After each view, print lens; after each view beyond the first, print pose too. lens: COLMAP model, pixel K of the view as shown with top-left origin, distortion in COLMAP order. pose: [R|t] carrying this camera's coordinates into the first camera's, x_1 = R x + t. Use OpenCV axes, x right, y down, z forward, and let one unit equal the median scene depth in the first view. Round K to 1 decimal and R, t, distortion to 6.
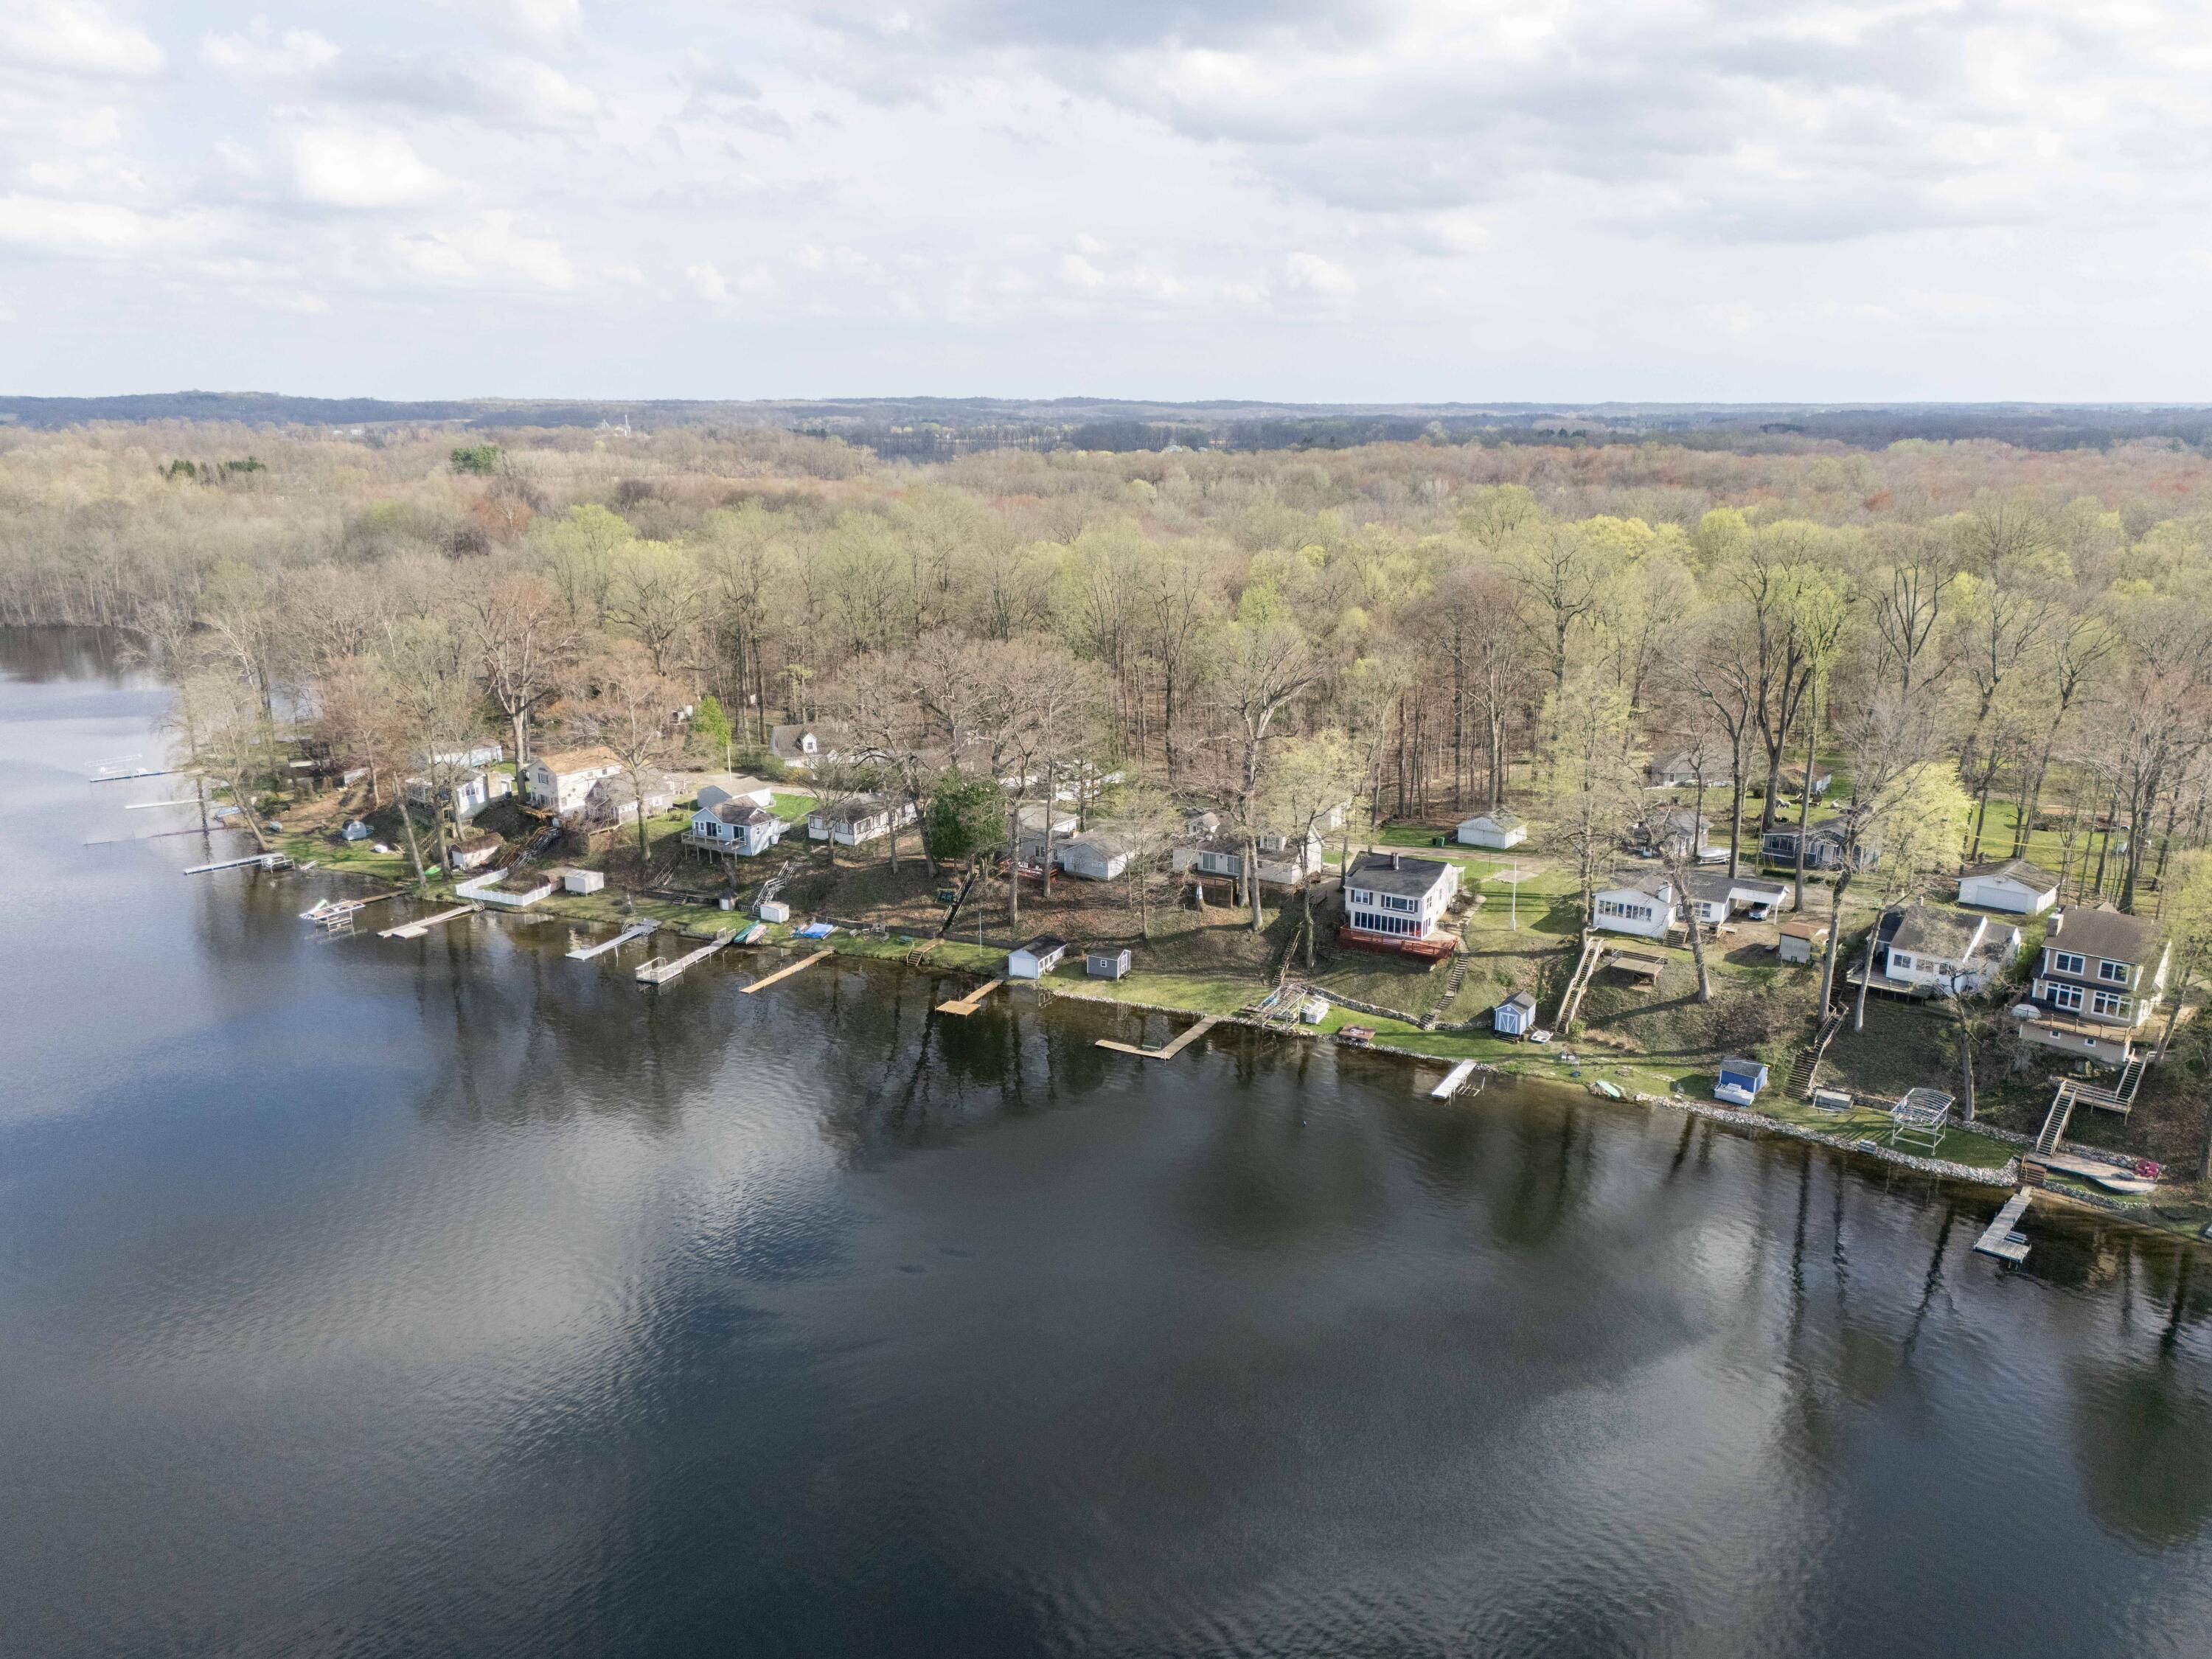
lens RADIAL K [[1650.7, 0, 1190.4], [0, 1650.7, 799.6], [0, 0, 1]] dist [0.082268, -0.068794]
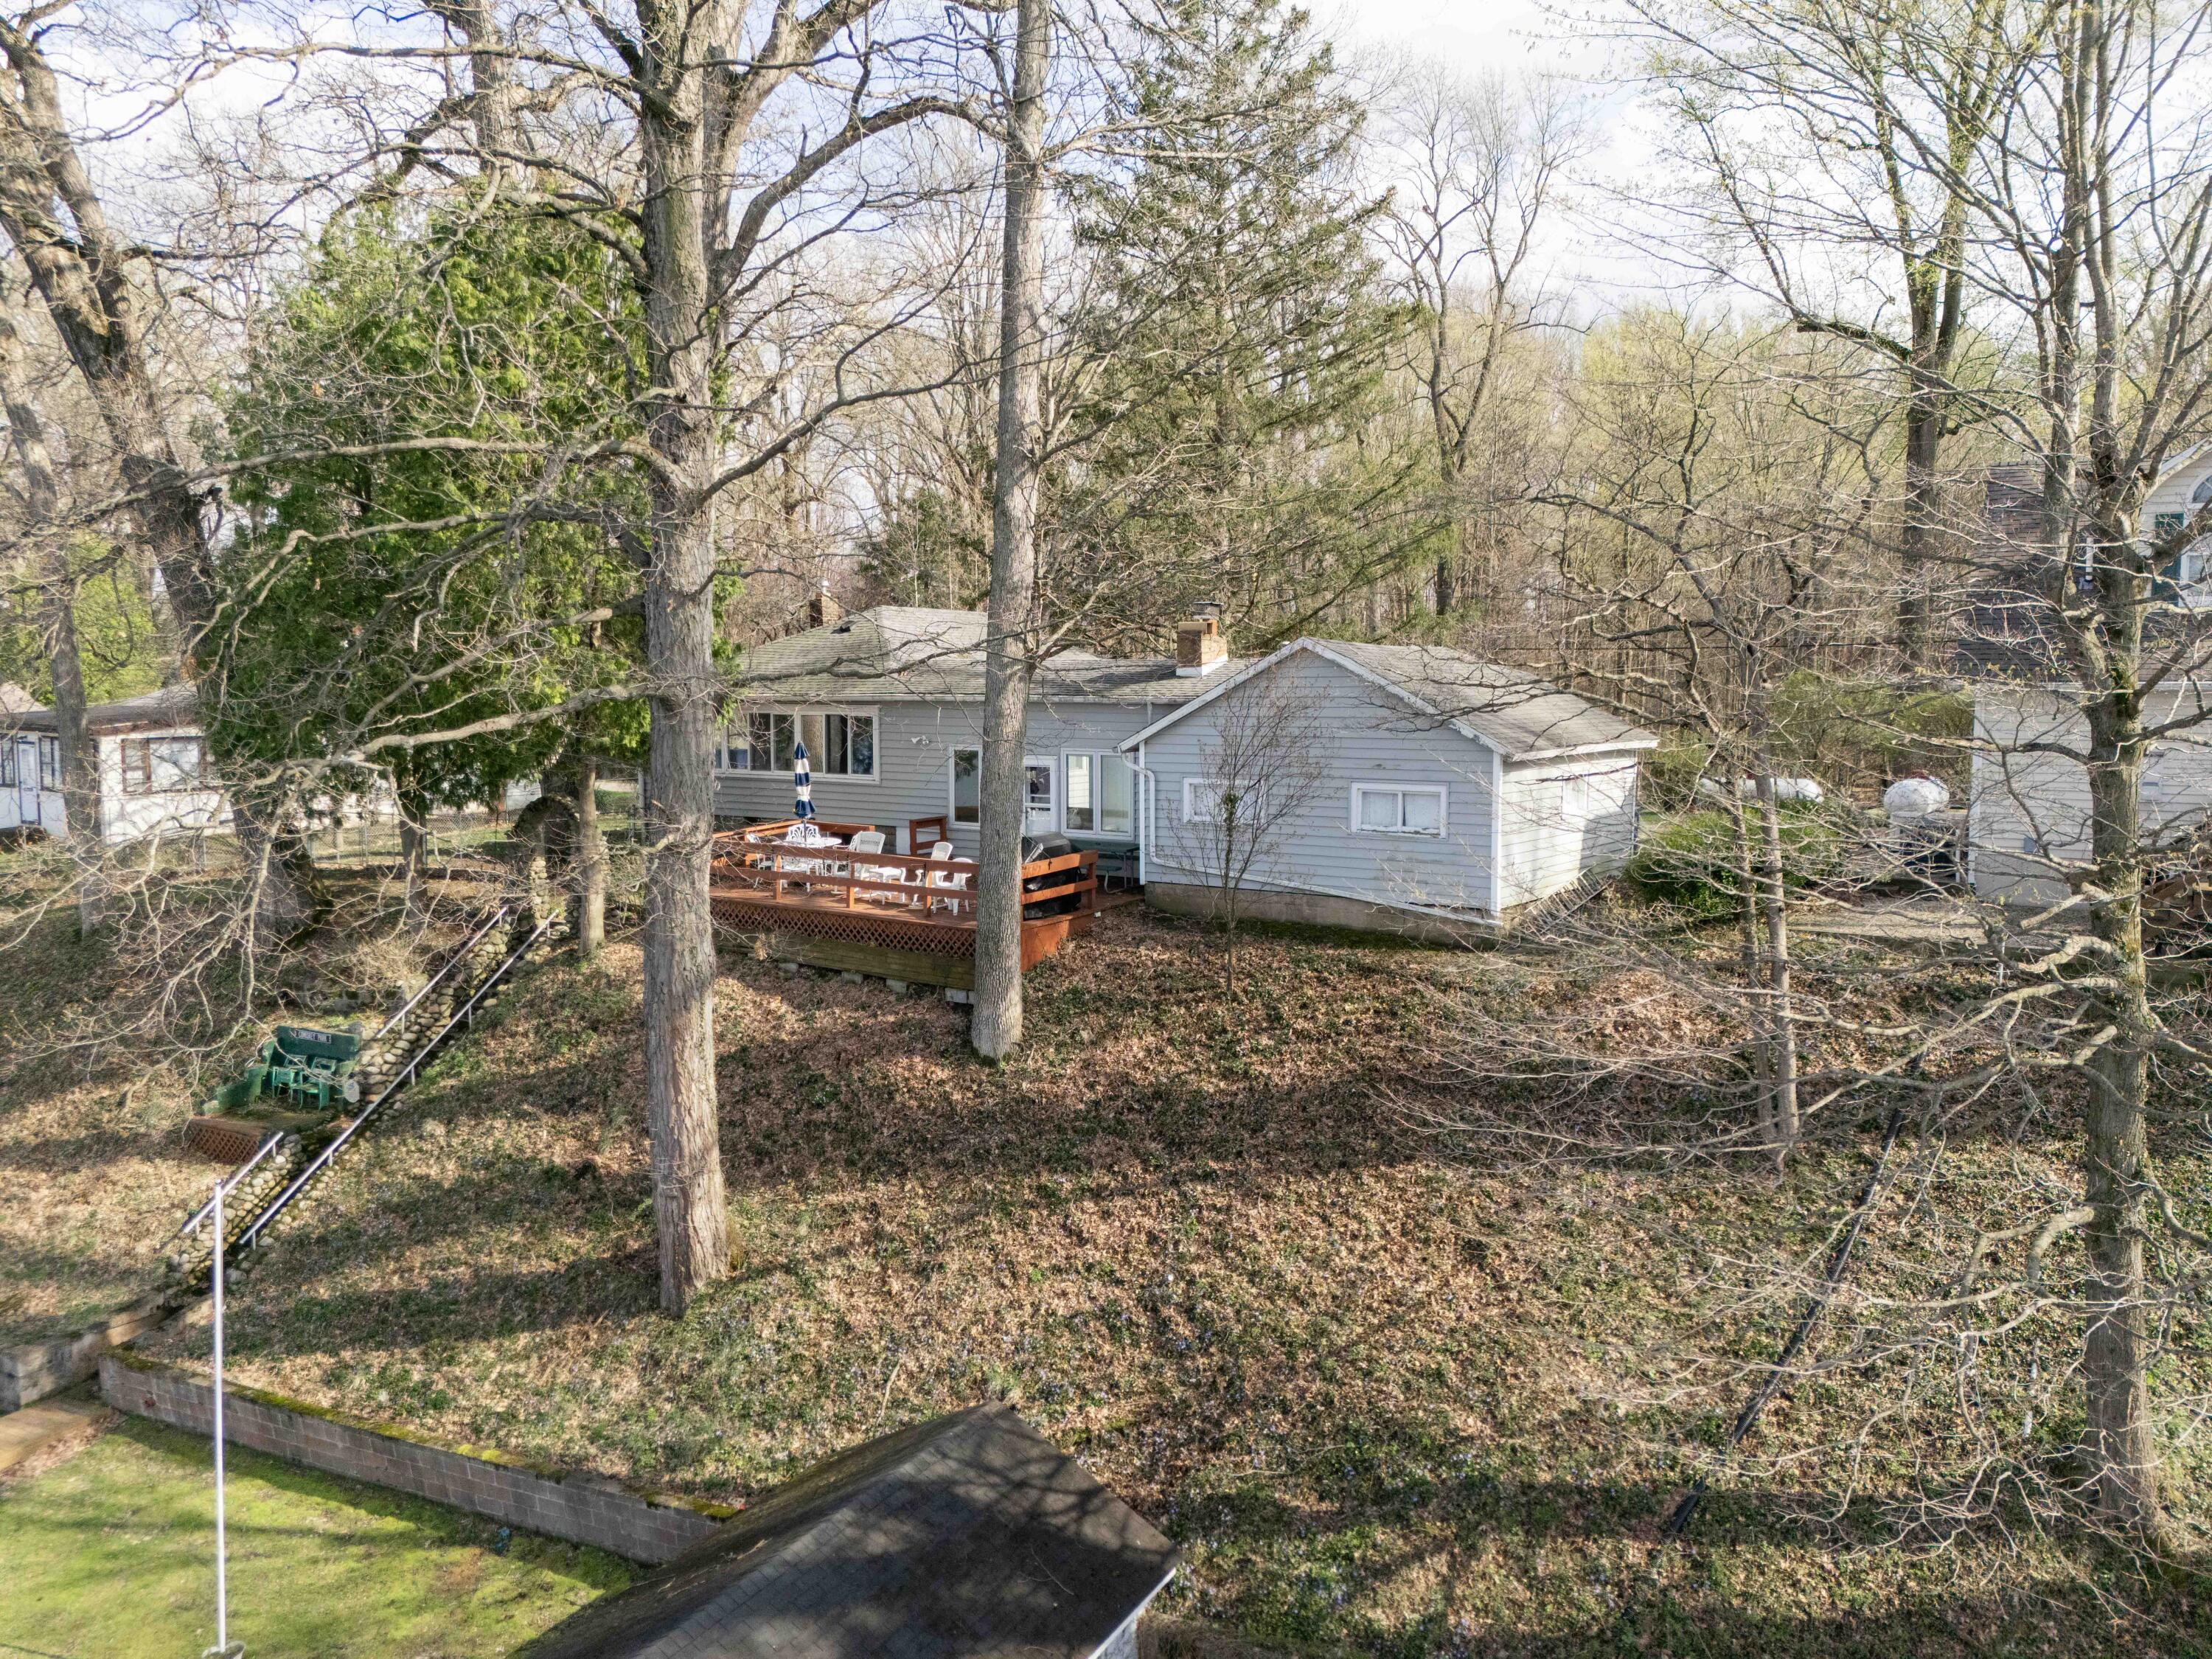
lens RADIAL K [[1650.7, 0, 1190.4], [0, 1650.7, 799.6], [0, 0, 1]] dist [0.082268, -0.068794]
pose [[0.999229, 0.006894, -0.038645, -0.068651], [-0.013812, 0.983252, -0.181725, 0.062441], [0.036745, 0.182118, 0.982590, 0.888257]]
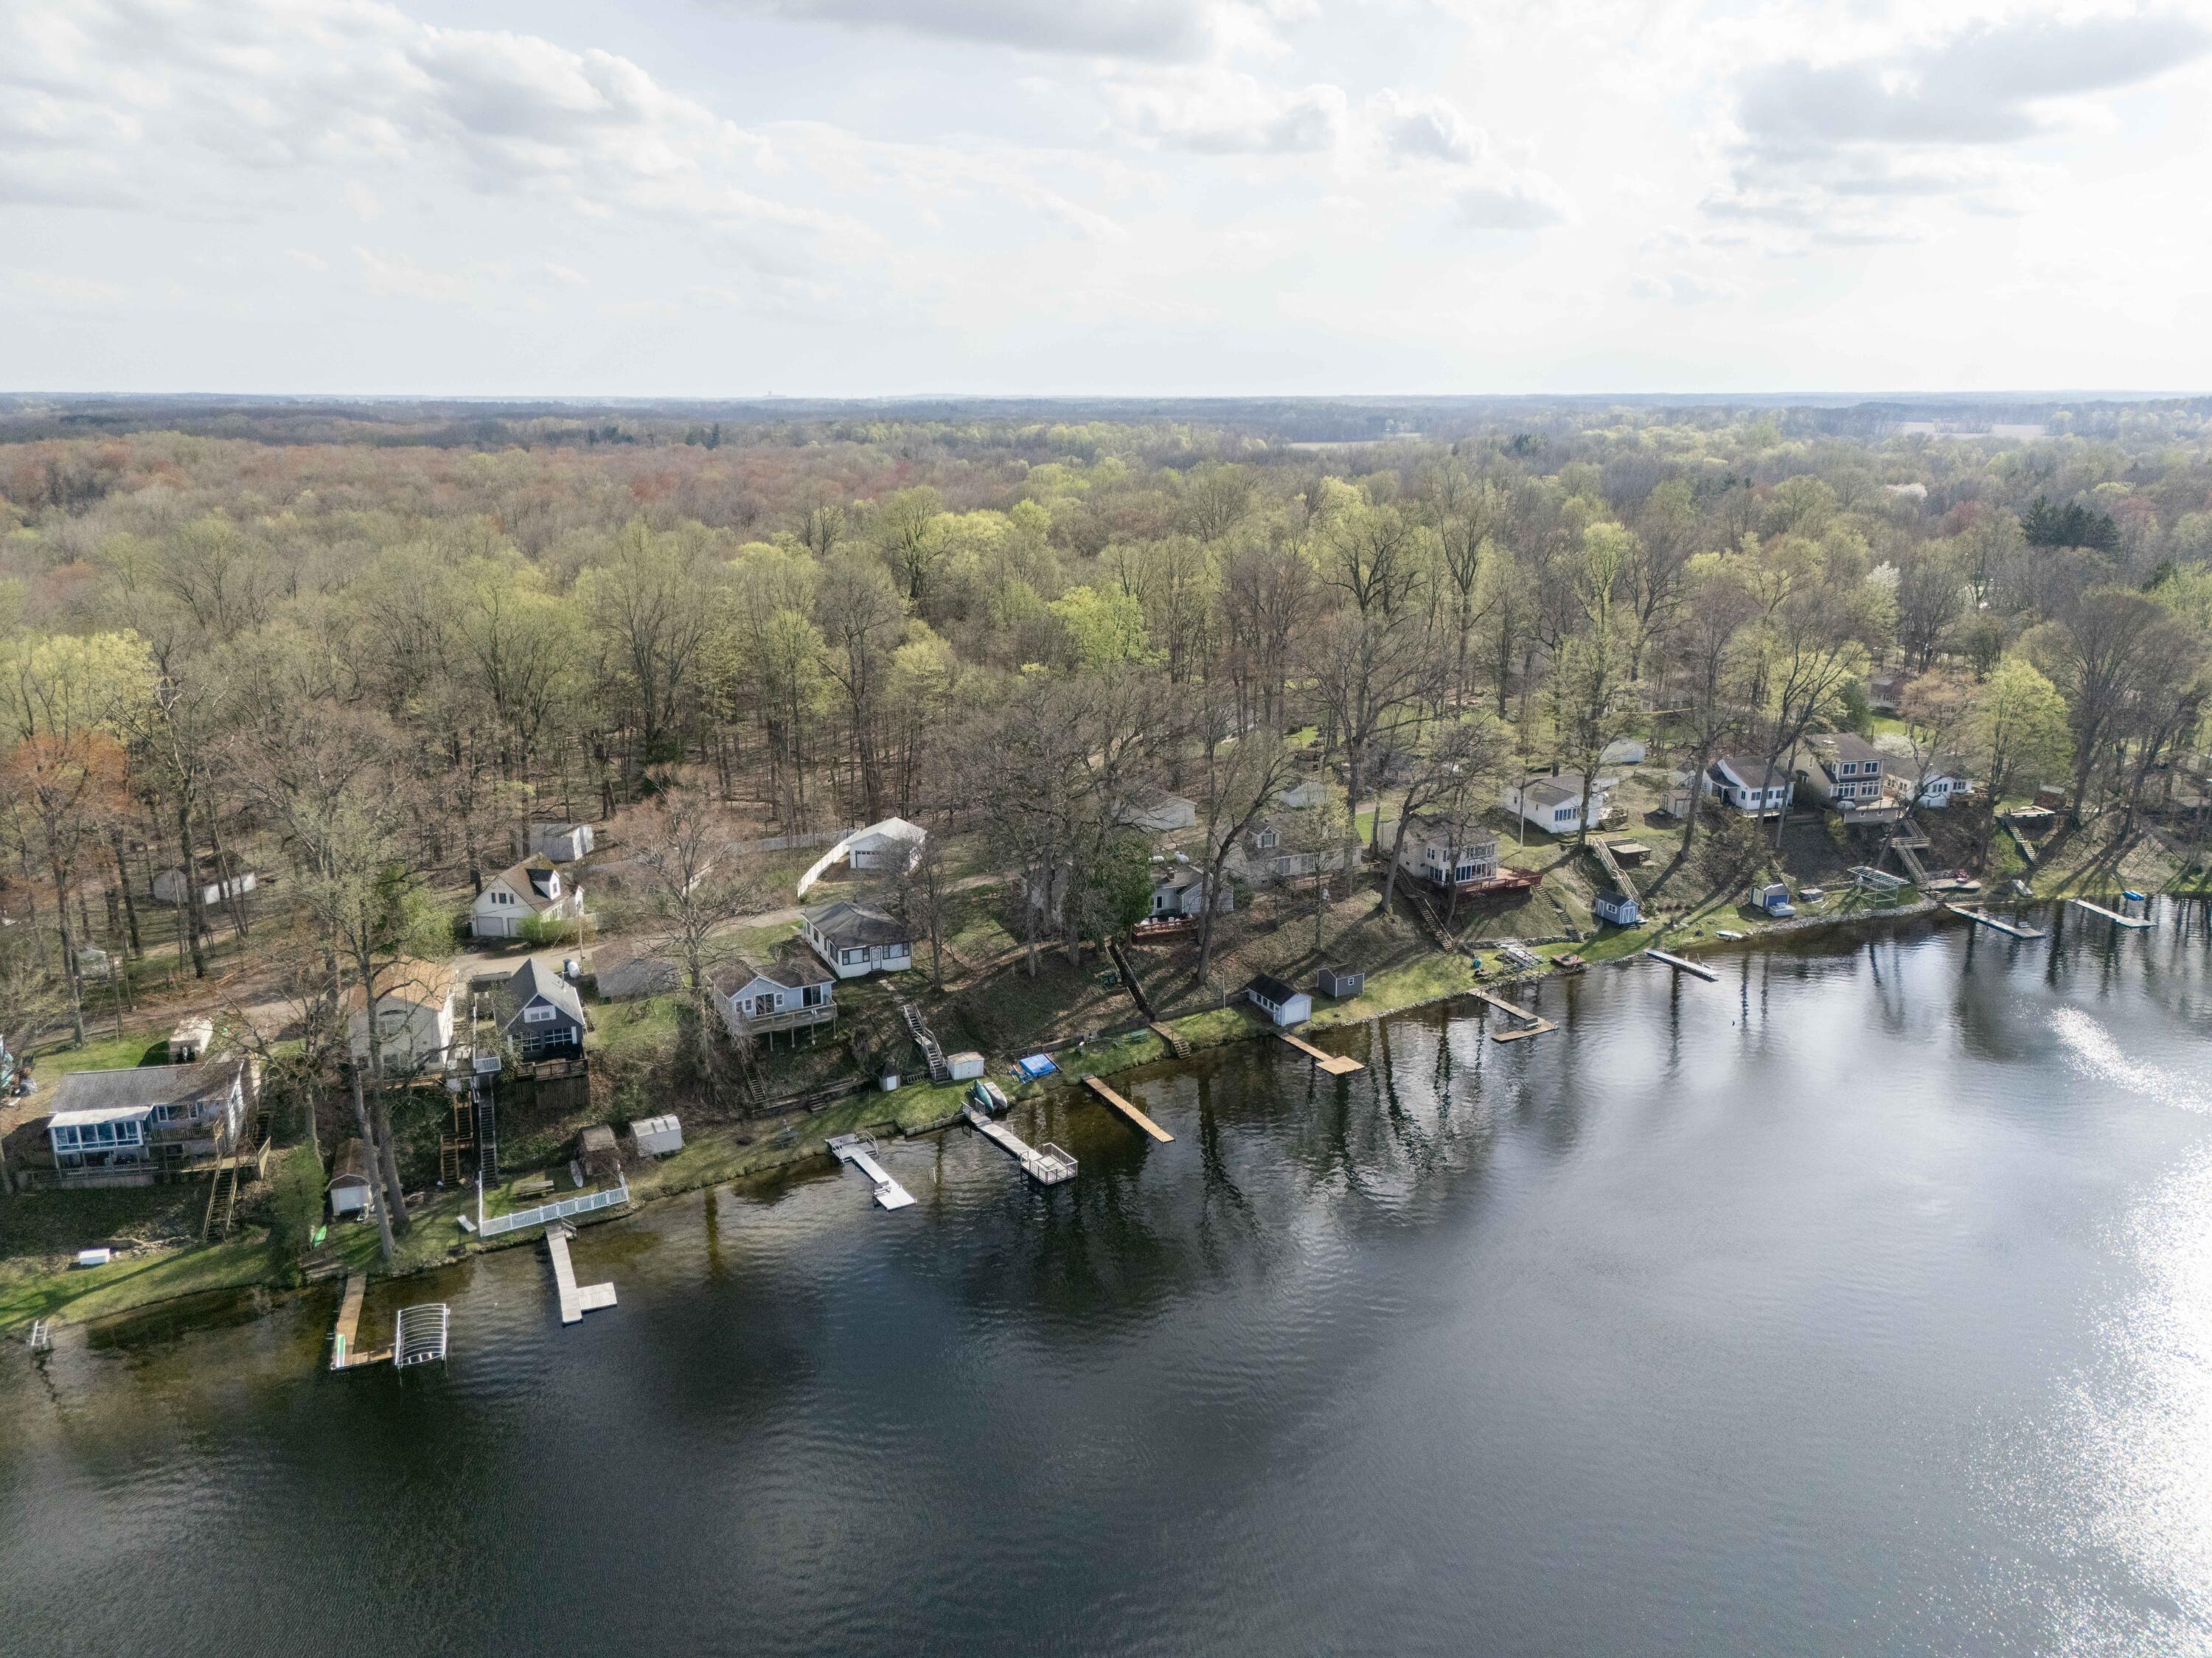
lens RADIAL K [[1580.5, 0, 1106.0], [0, 1580.5, 829.0], [0, 0, 1]] dist [0.075353, -0.066078]
pose [[0.574614, -0.216760, 0.789198, -0.813770], [0.188224, 0.973442, 0.130318, -0.131844], [-0.796486, 0.073664, 0.600153, 0.514564]]
